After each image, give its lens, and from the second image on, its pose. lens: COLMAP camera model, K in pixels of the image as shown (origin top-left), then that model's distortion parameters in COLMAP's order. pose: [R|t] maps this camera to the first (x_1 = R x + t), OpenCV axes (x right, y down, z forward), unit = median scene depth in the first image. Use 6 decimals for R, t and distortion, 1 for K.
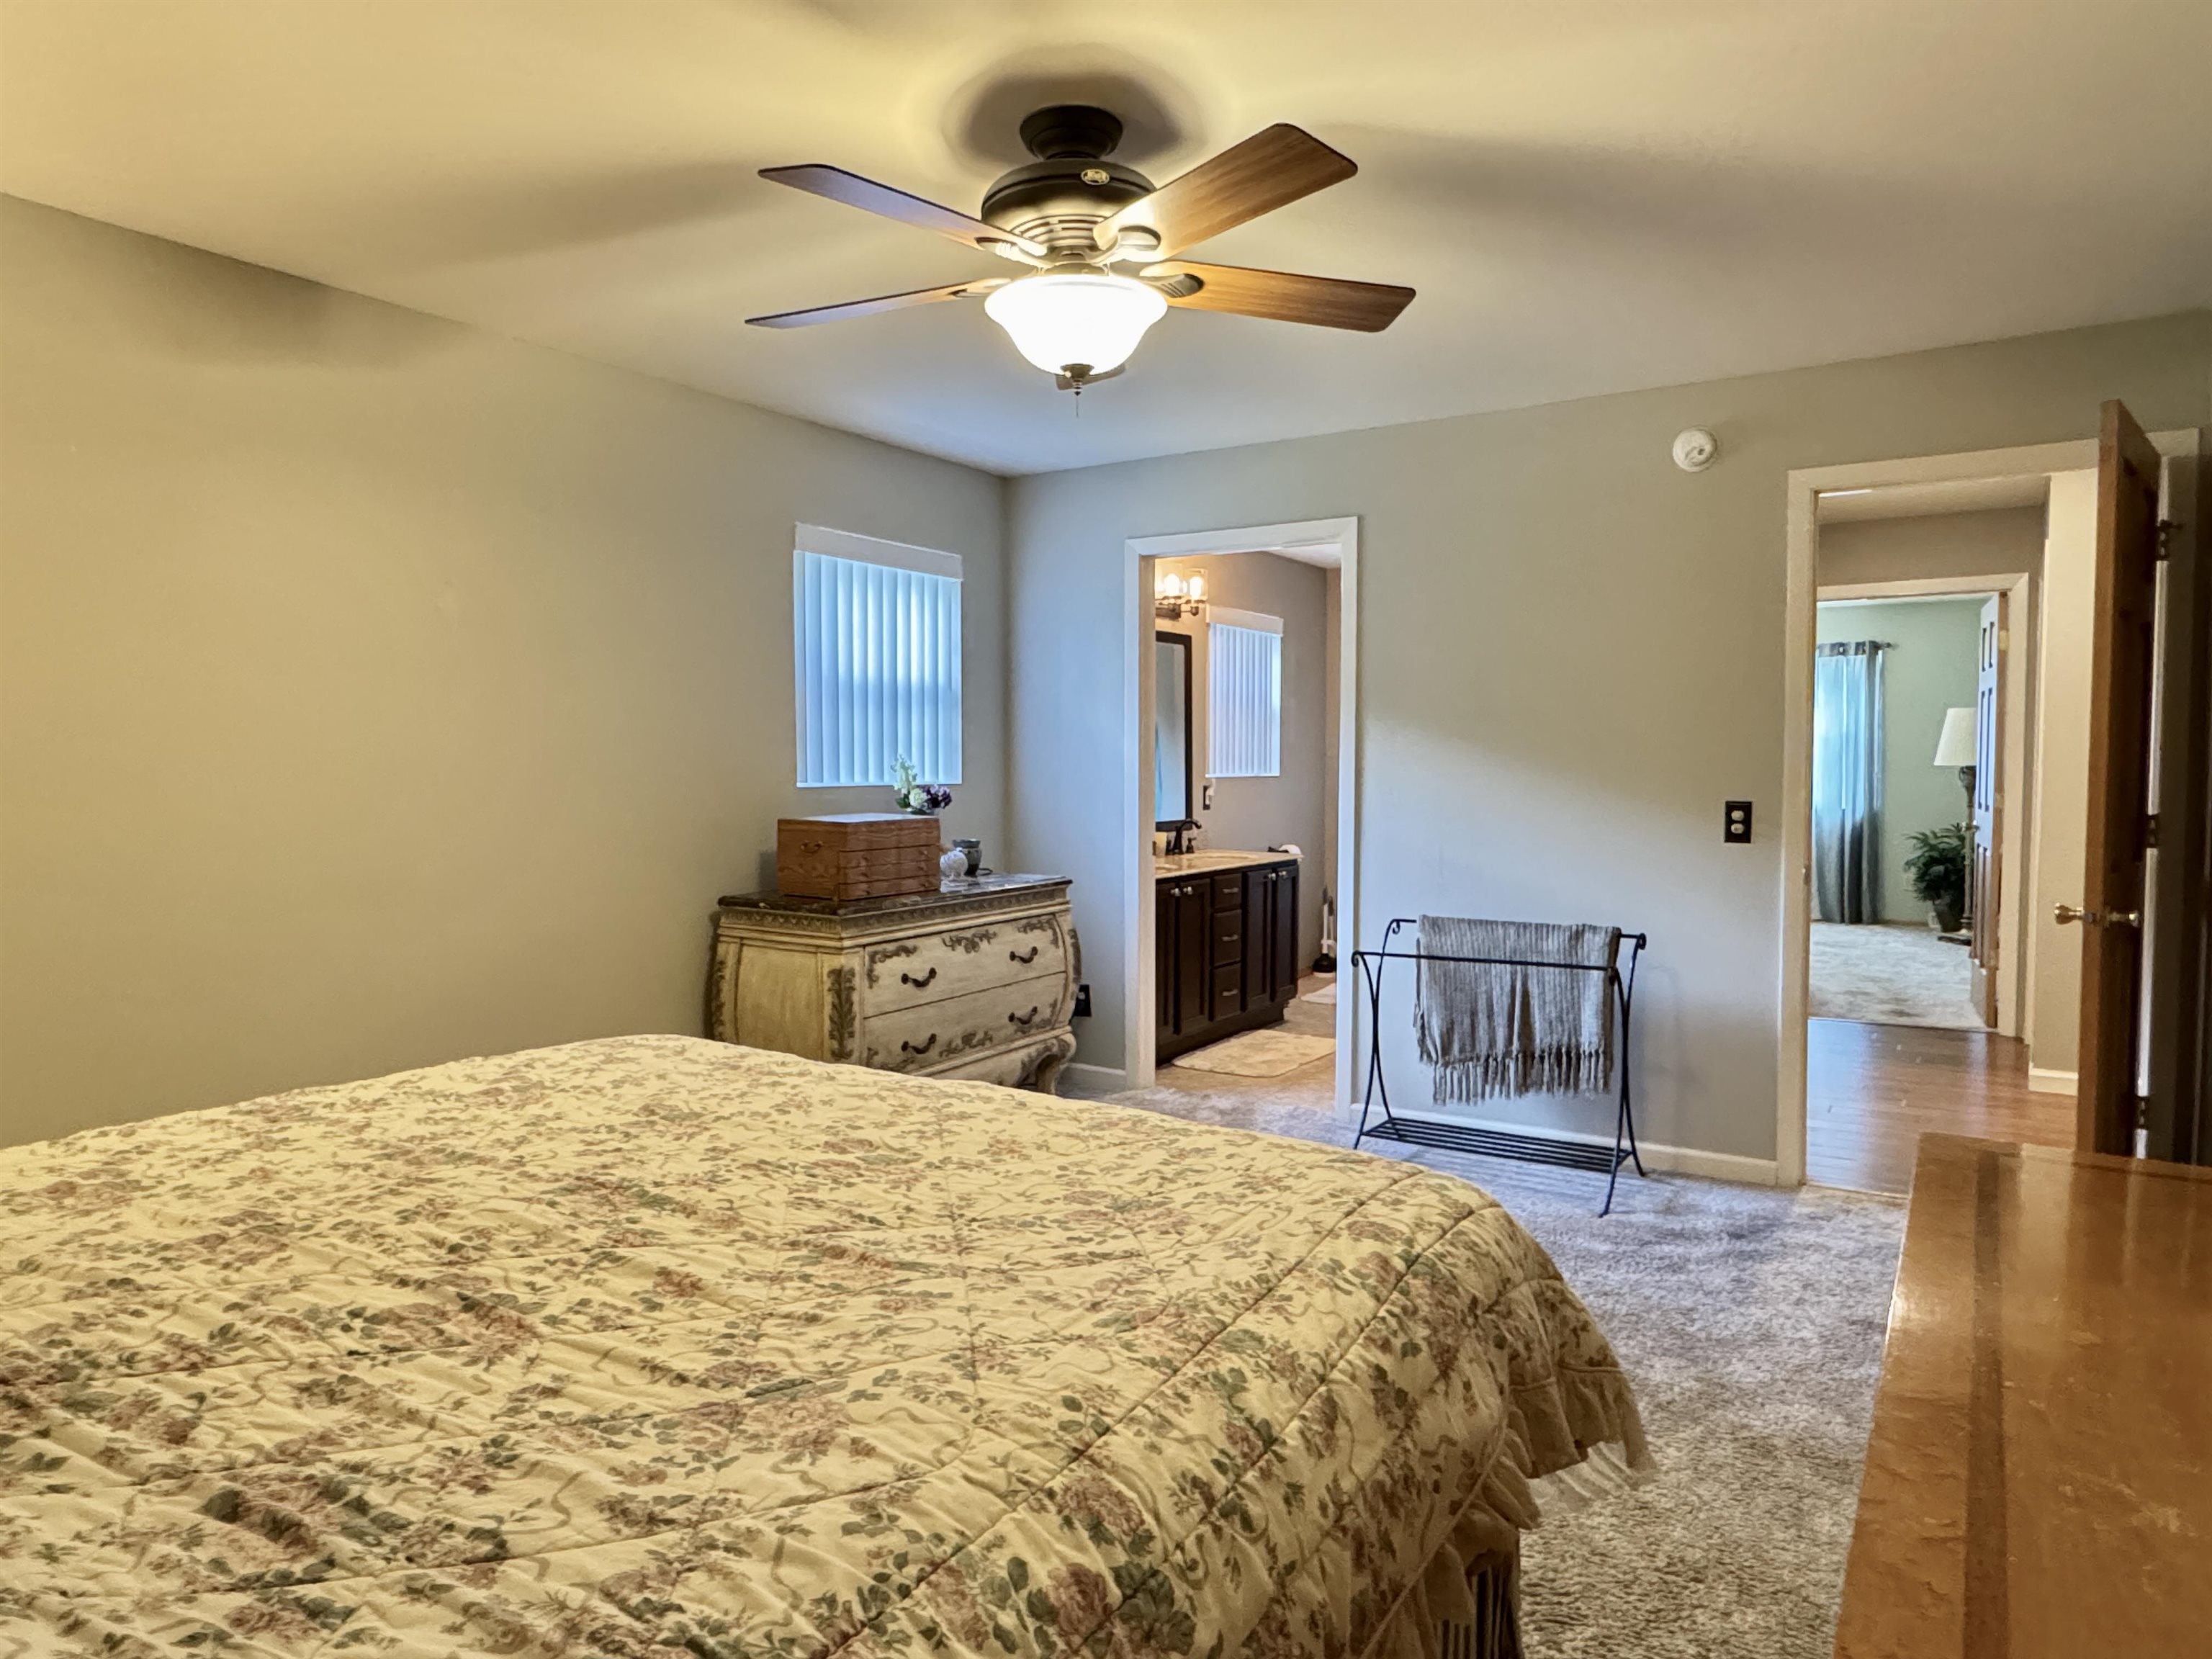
lens RADIAL K [[1375.4, 0, 1110.1], [0, 1375.4, 821.5], [0, 0, 1]] dist [-0.004808, 0.003320]
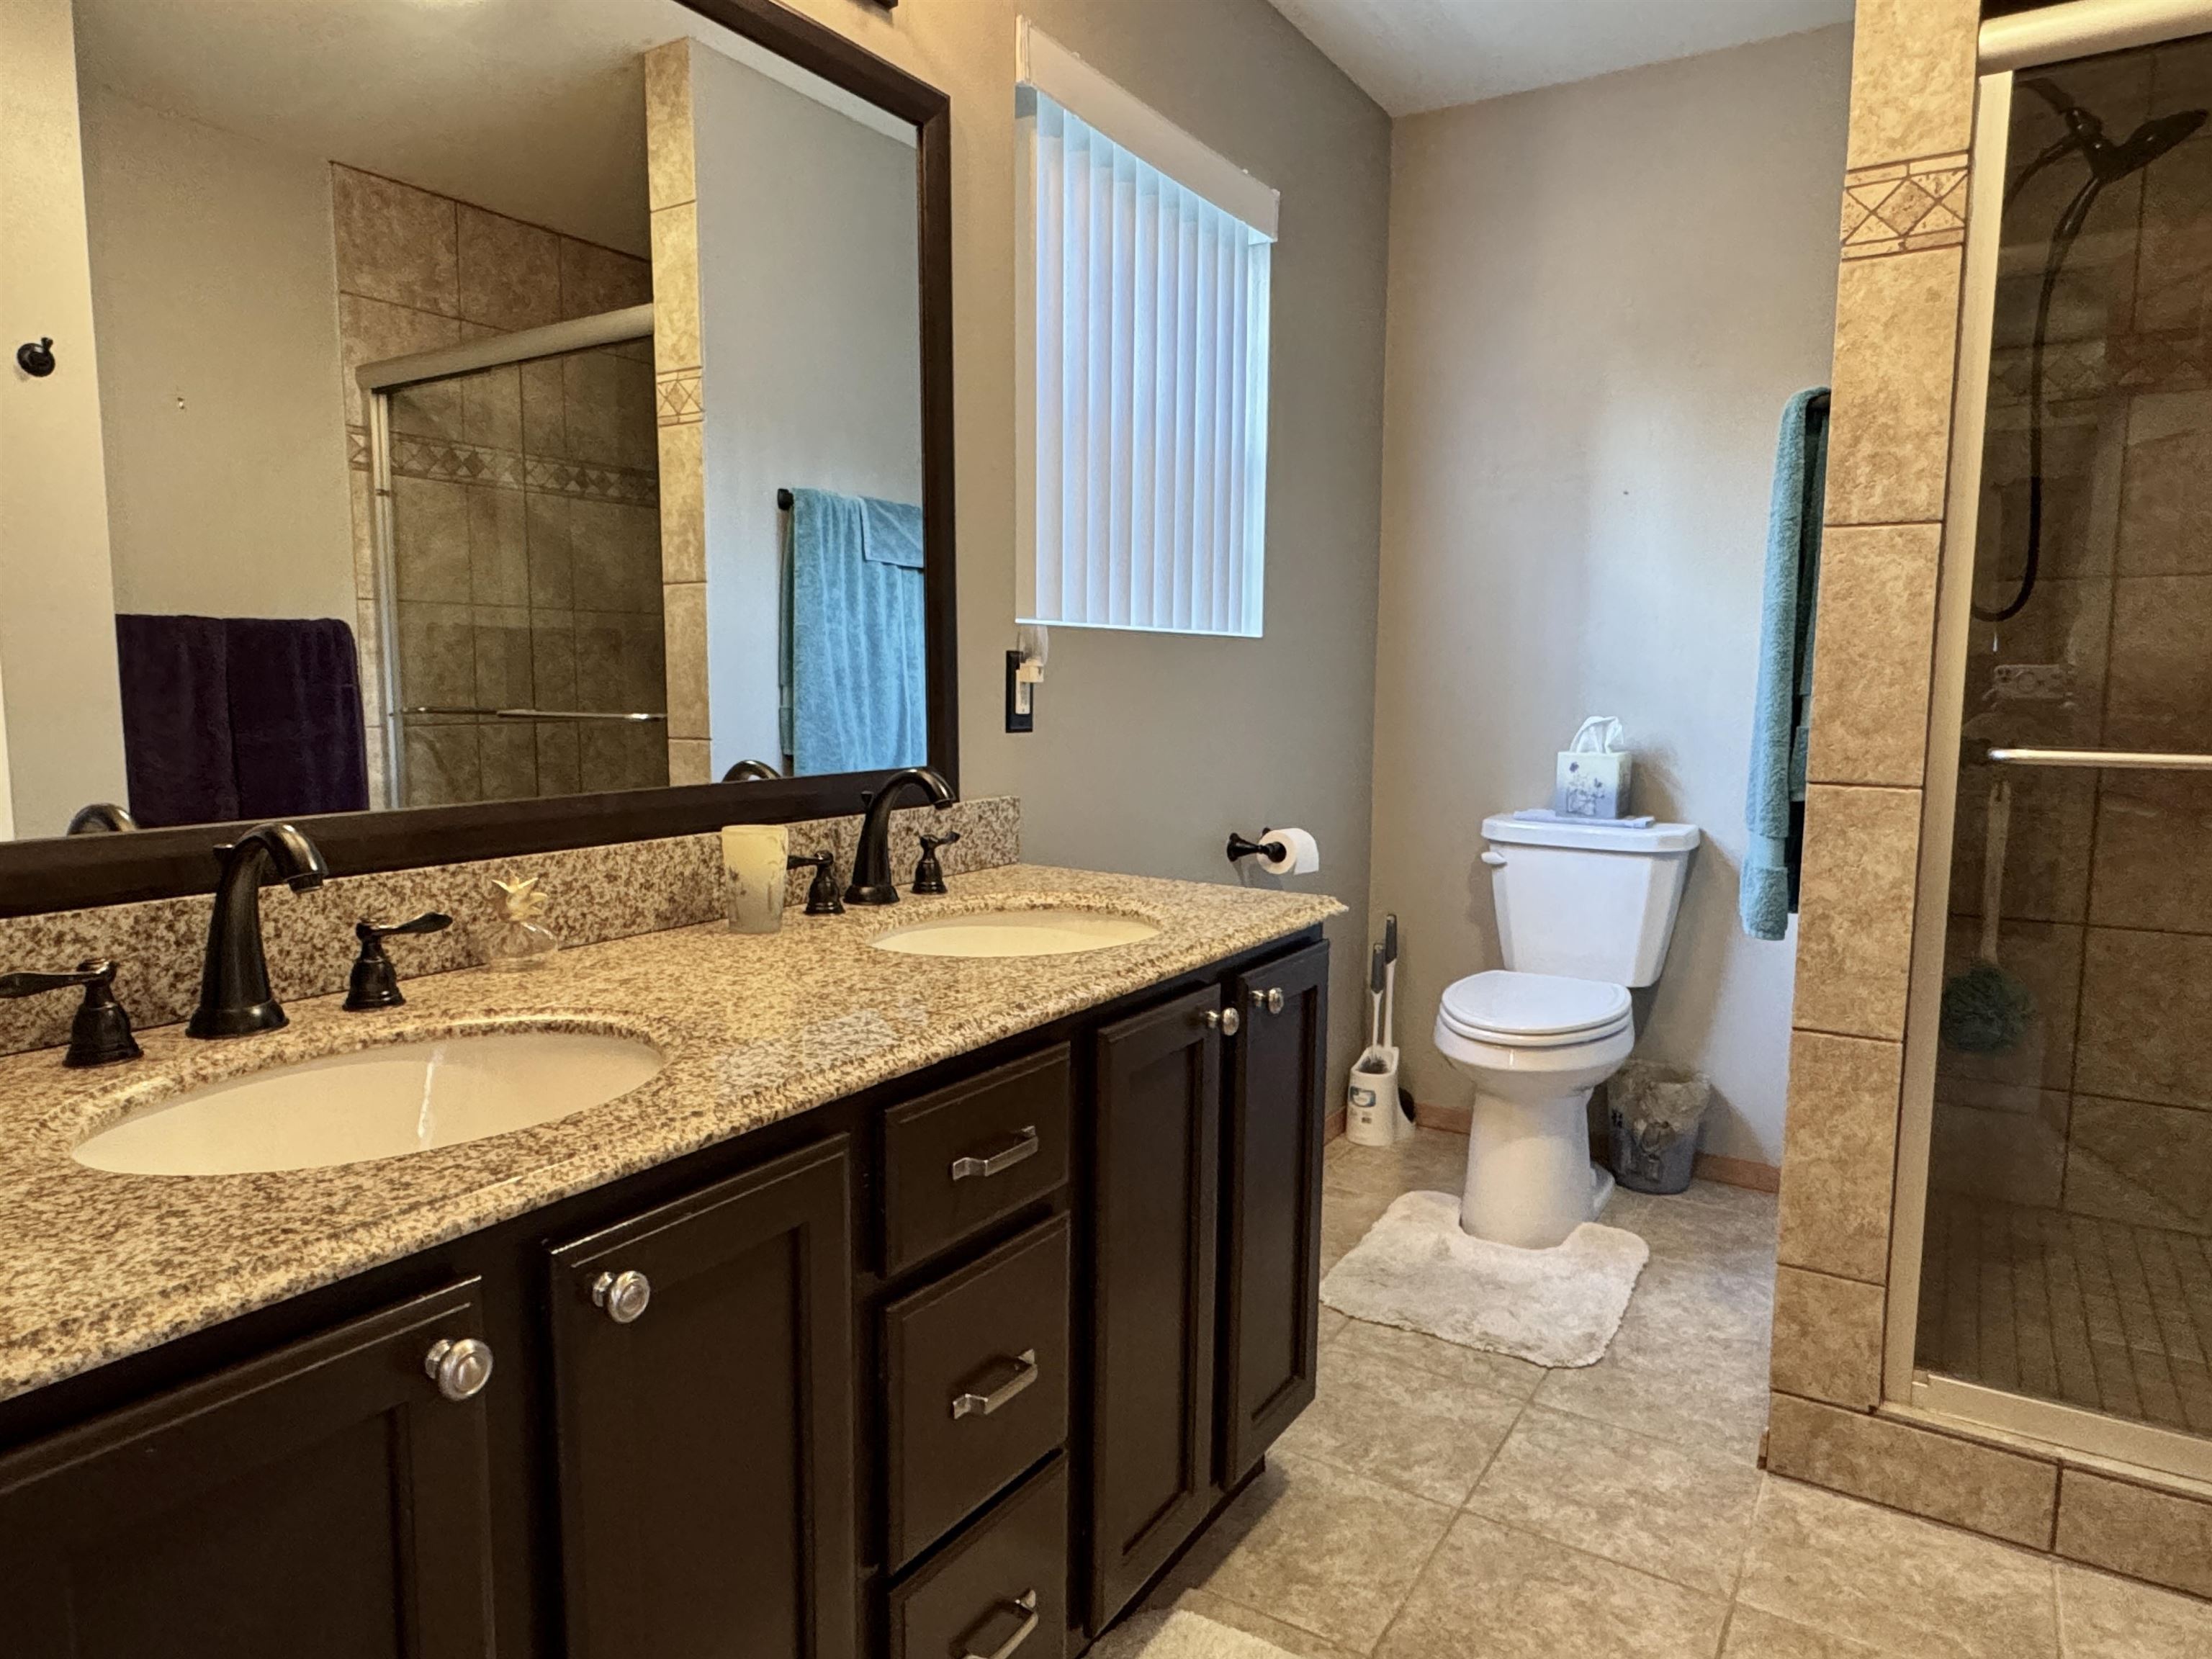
lens RADIAL K [[1375.4, 0, 1102.5], [0, 1375.4, 833.9], [0, 0, 1]] dist [-0.004808, 0.003320]
pose [[0.999960, 0.007306, 0.005167, 0.141975], [-0.007649, 0.997534, 0.069761, -0.012275], [-0.004645, -0.069798, 0.997550, 1.136136]]
